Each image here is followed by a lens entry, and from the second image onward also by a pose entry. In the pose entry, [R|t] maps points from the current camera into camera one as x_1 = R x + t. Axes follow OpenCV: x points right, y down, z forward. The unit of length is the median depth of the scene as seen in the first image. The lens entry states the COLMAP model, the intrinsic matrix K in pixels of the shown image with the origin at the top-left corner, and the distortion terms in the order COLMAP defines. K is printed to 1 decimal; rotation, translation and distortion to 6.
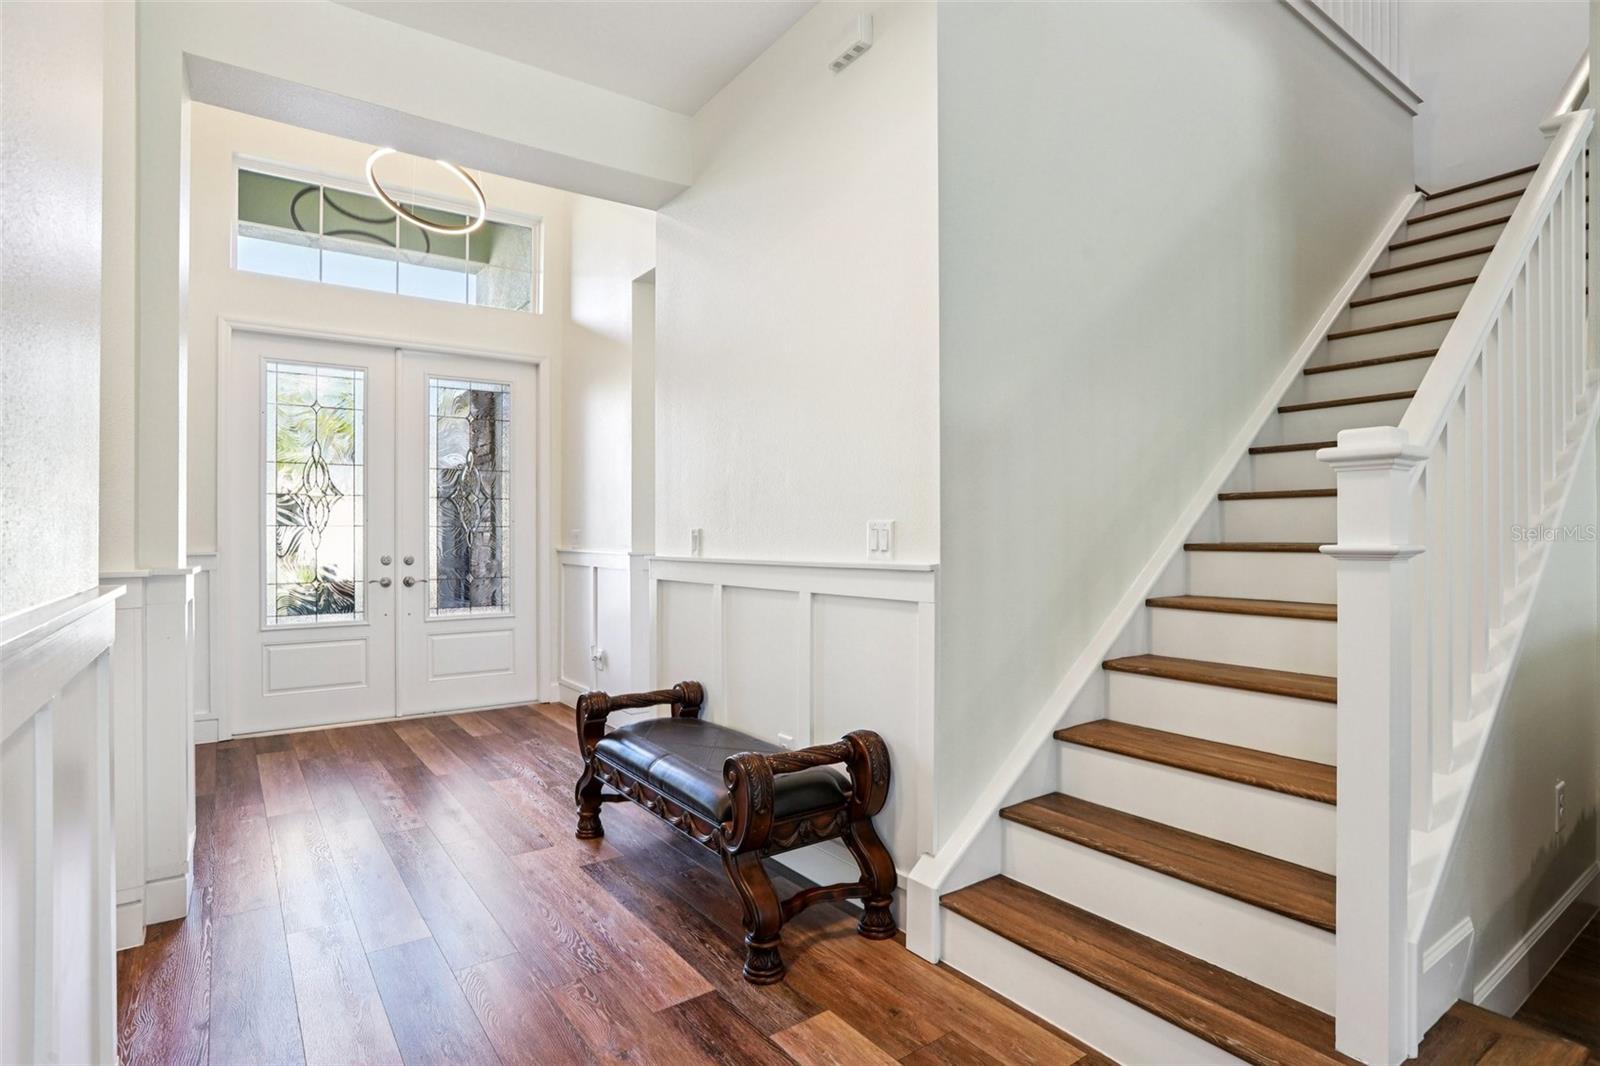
lens RADIAL K [[818.4, 0, 795.2], [0, 818.4, 529.2], [0, 0, 1]] dist [-0.008254, 0.011578]
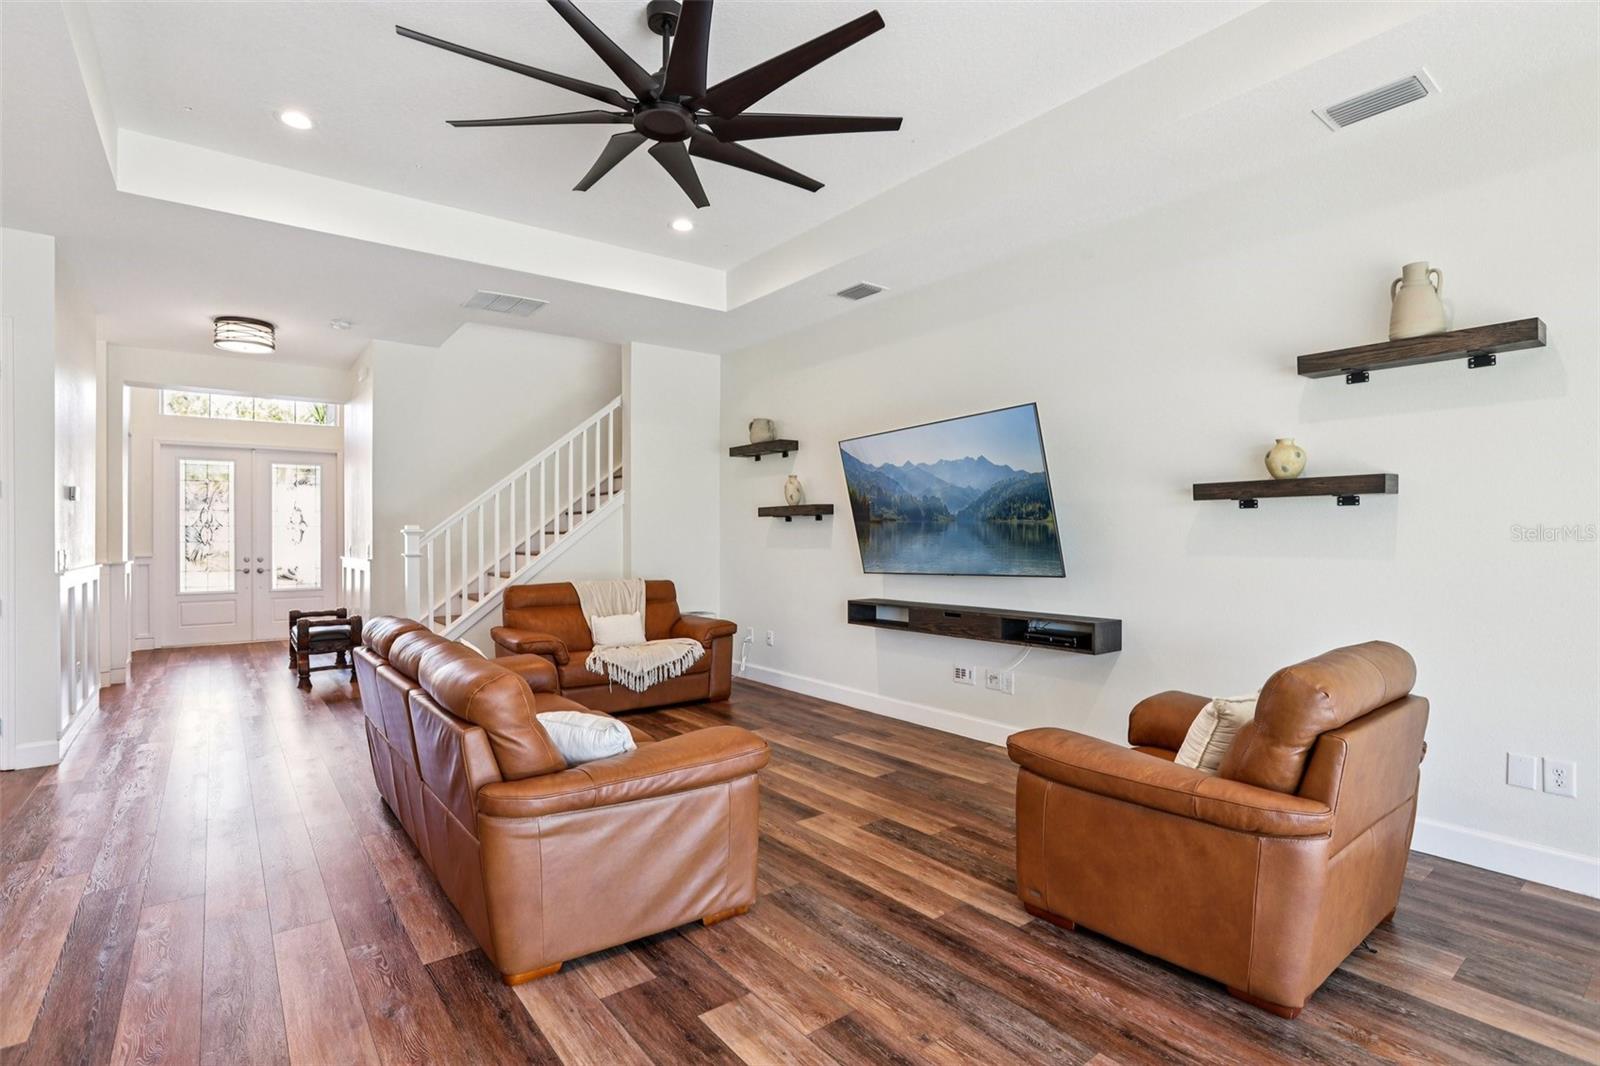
lens RADIAL K [[760.9, 0, 814.9], [0, 760.9, 532.6], [0, 0, 1]] dist [-0.012089, -0.000094]
pose [[0.998087, -0.002102, 0.061790, 0.773874], [0.002227, 0.999996, -0.001952, -0.020437], [-0.061786, 0.002086, 0.998087, -0.916085]]
